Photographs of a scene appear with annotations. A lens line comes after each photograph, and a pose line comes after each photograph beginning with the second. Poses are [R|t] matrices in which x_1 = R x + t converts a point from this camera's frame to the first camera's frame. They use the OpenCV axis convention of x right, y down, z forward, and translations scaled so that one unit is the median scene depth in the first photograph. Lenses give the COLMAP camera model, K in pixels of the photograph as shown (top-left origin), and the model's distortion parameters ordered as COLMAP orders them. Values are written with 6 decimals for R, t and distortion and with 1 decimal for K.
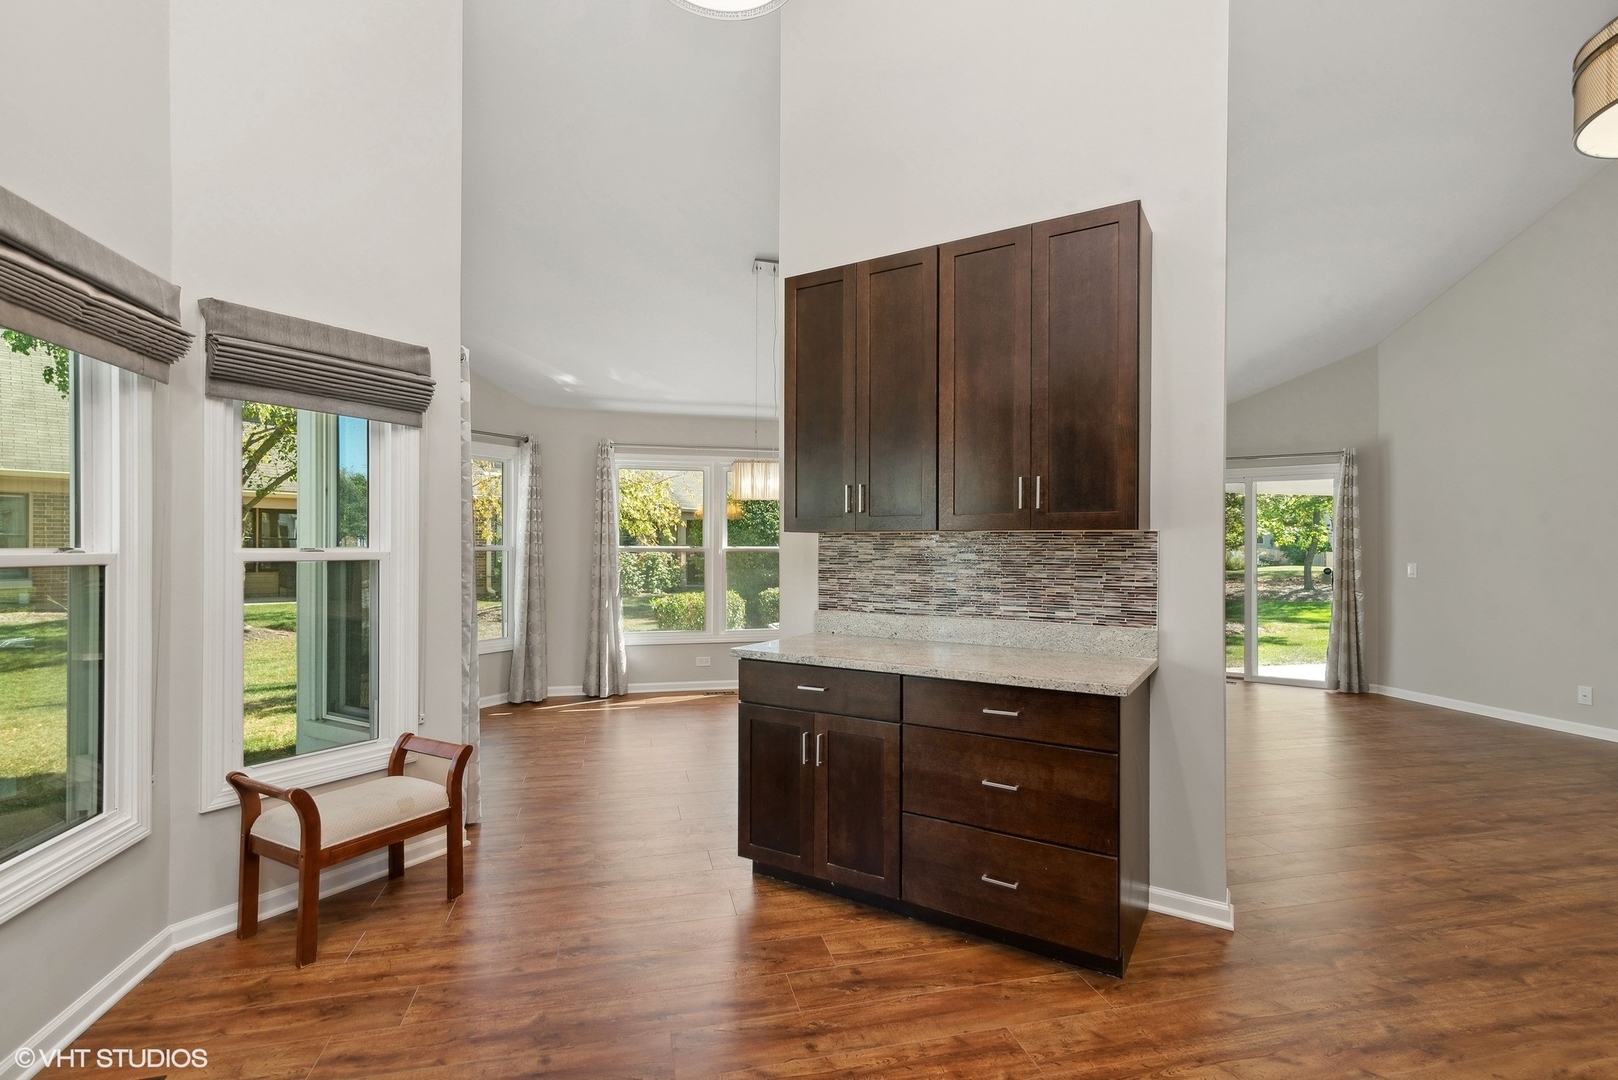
lens RADIAL K [[764.9, 0, 820.5], [0, 764.9, 549.0], [0, 0, 1]] dist [0.011870, -0.000978]
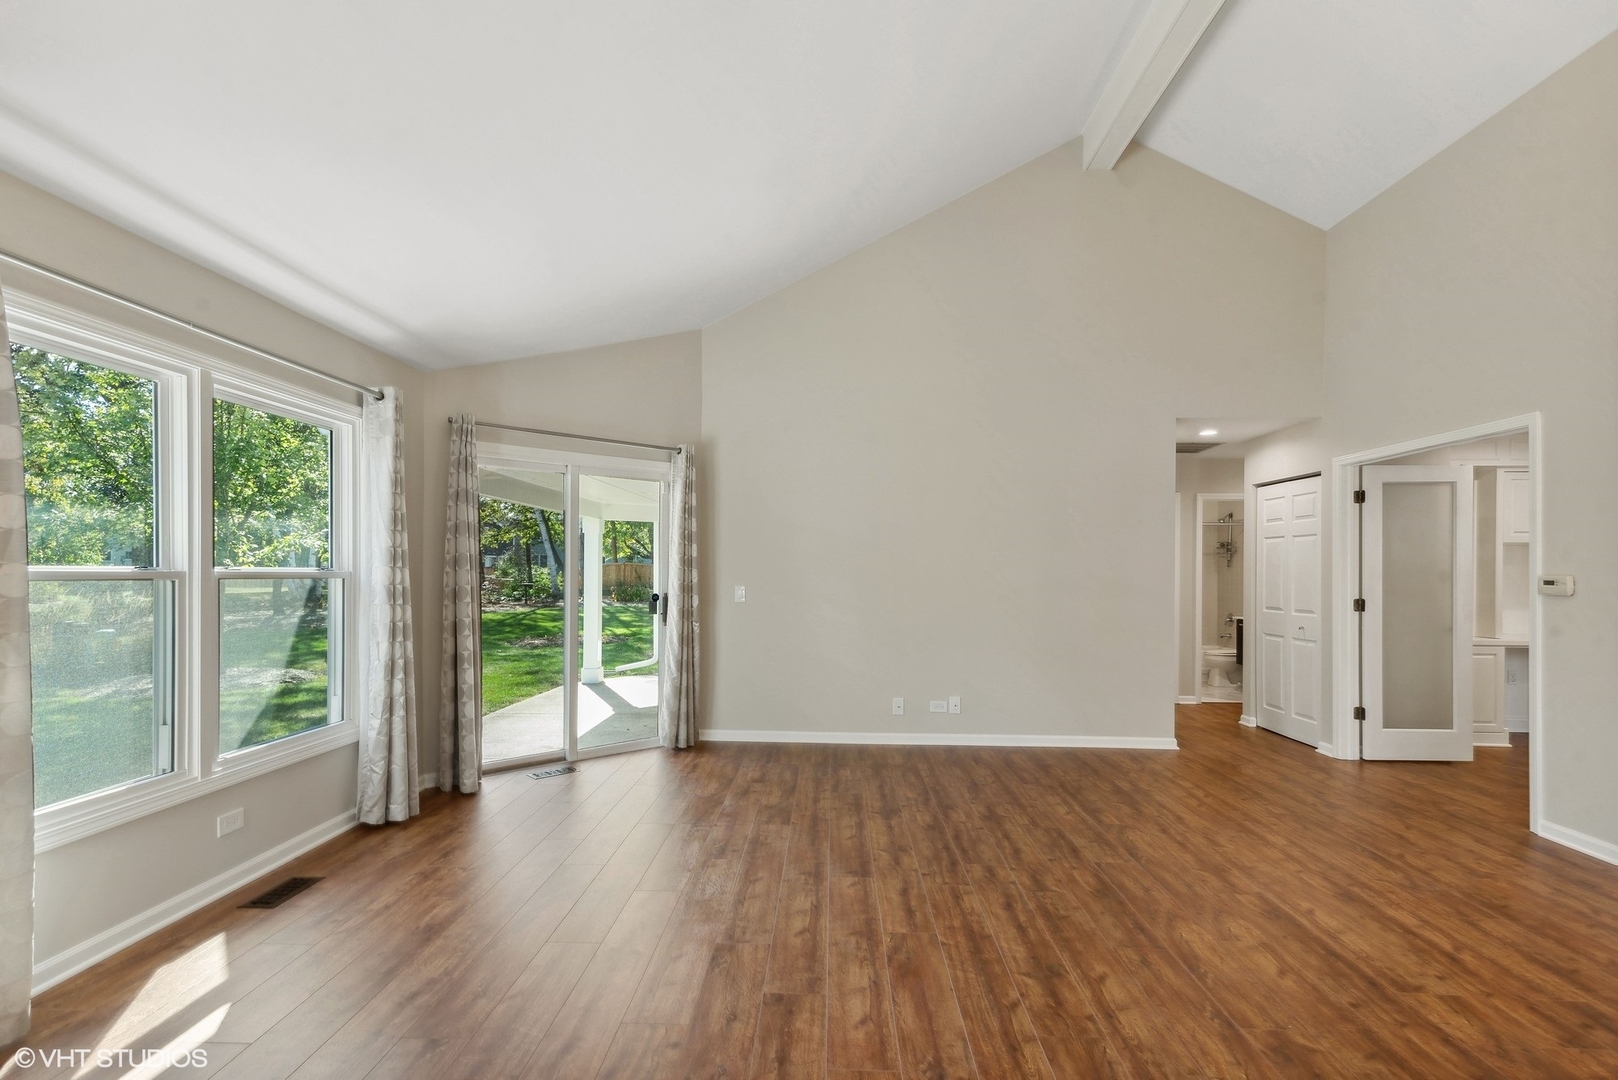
lens RADIAL K [[764.9, 0, 824.9], [0, 764.9, 564.5], [0, 0, 1]] dist [0.011870, -0.000978]
pose [[0.267003, -0.003533, 0.963689, -0.049293], [-0.001373, 0.999991, 0.004046, -0.009412], [-0.963695, -0.002404, 0.266996, 0.645657]]
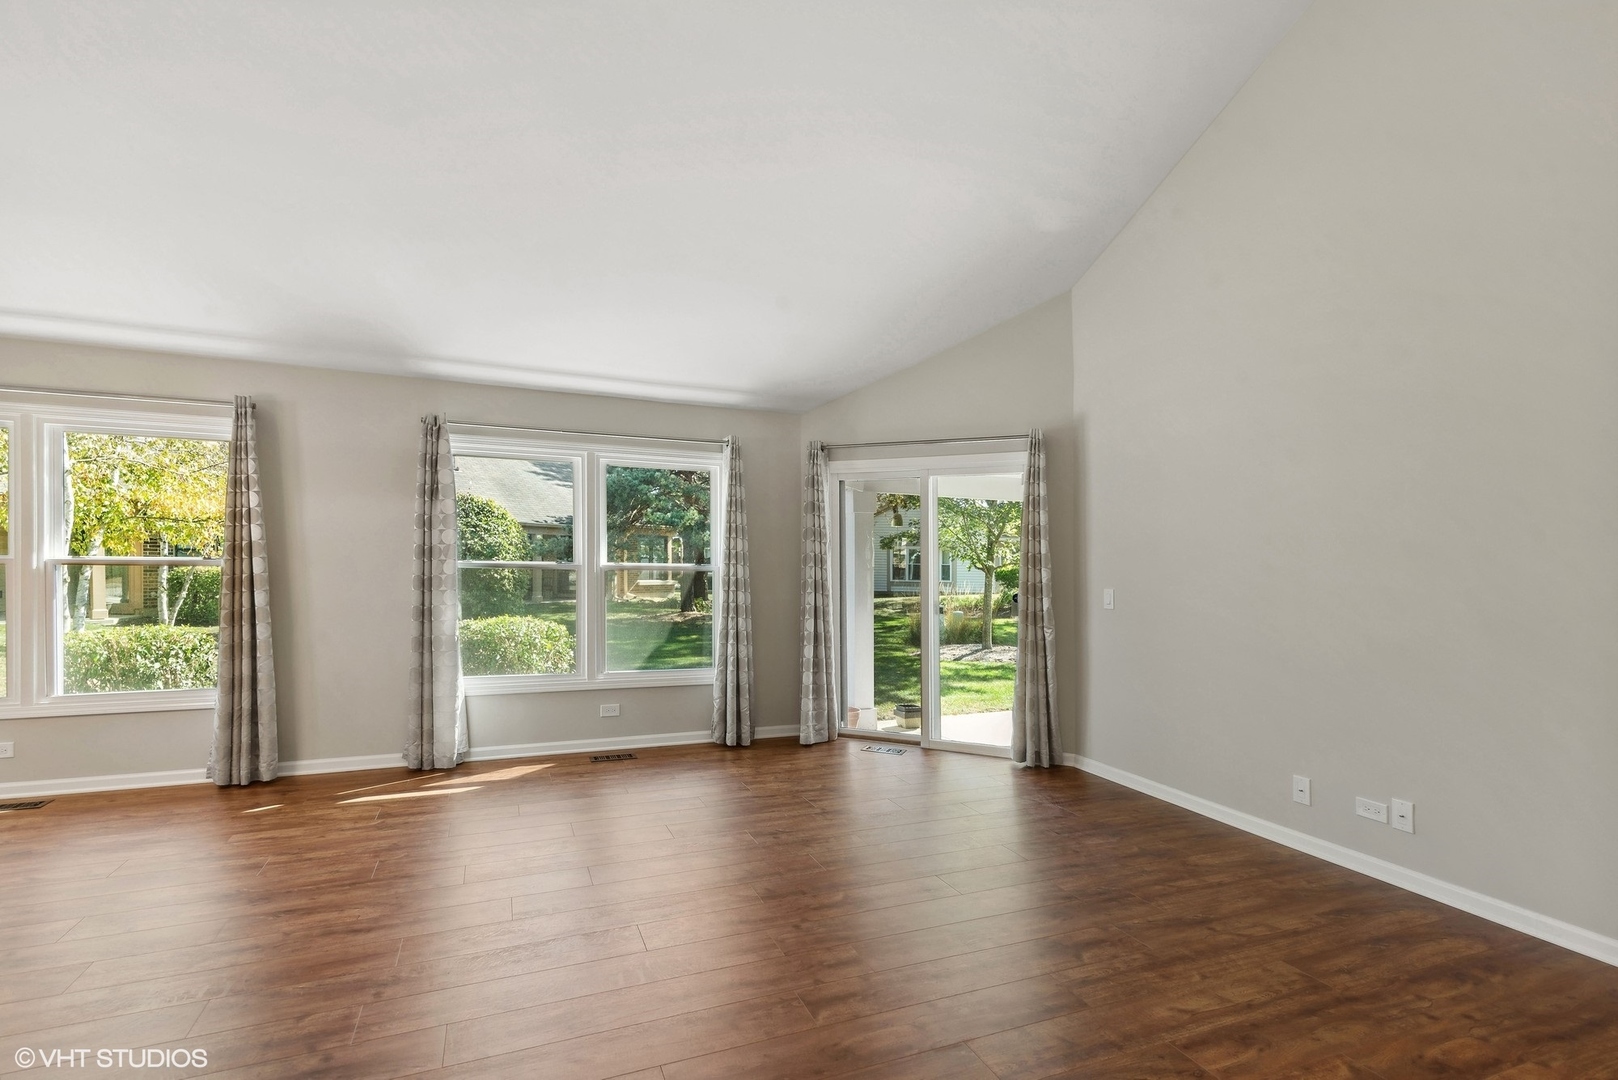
lens RADIAL K [[764.9, 0, 804.6], [0, 764.9, 560.8], [0, 0, 1]] dist [0.011870, -0.000978]
pose [[0.990389, 0.002401, 0.138286, 0.371557], [-0.002104, 0.999995, -0.002294, -0.005311], [-0.138290, 0.001981, 0.990390, 0.315794]]
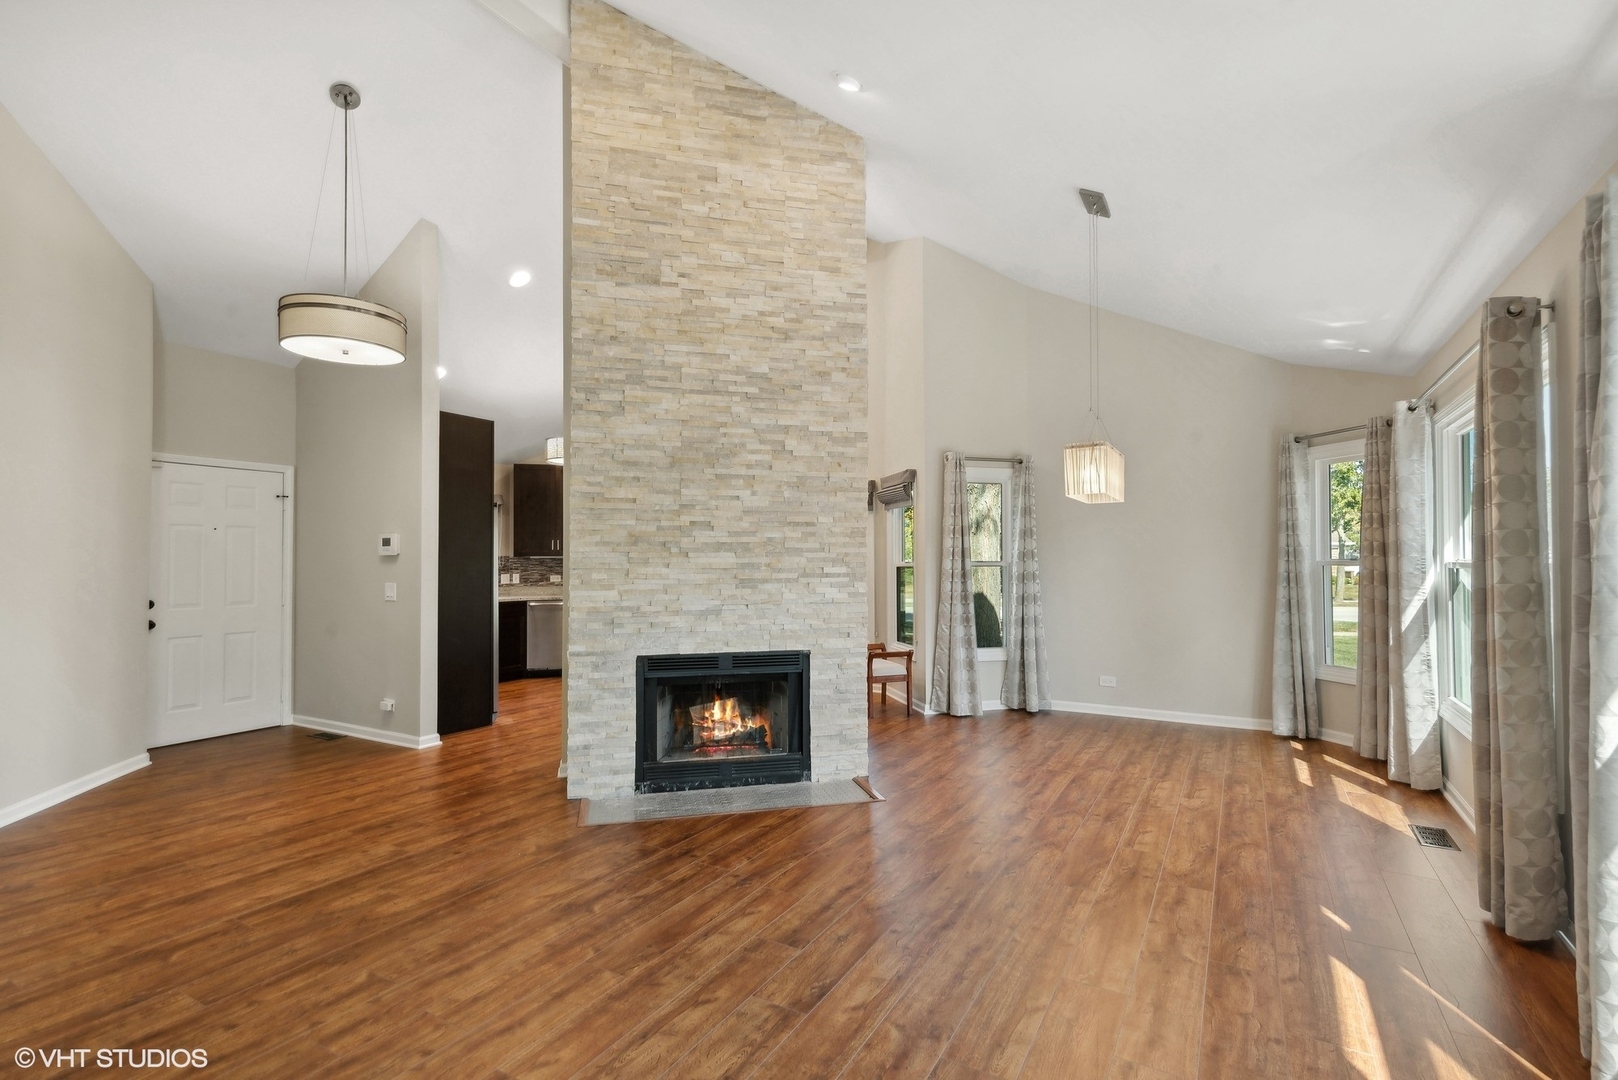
lens RADIAL K [[764.9, 0, 807.1], [0, 764.9, 548.9], [0, 0, 1]] dist [0.011870, -0.000978]
pose [[-0.704306, -0.019494, -0.709628, 0.533592], [-0.006051, 0.999751, -0.021458, -0.003308], [0.709870, -0.010819, -0.704249, 1.025230]]
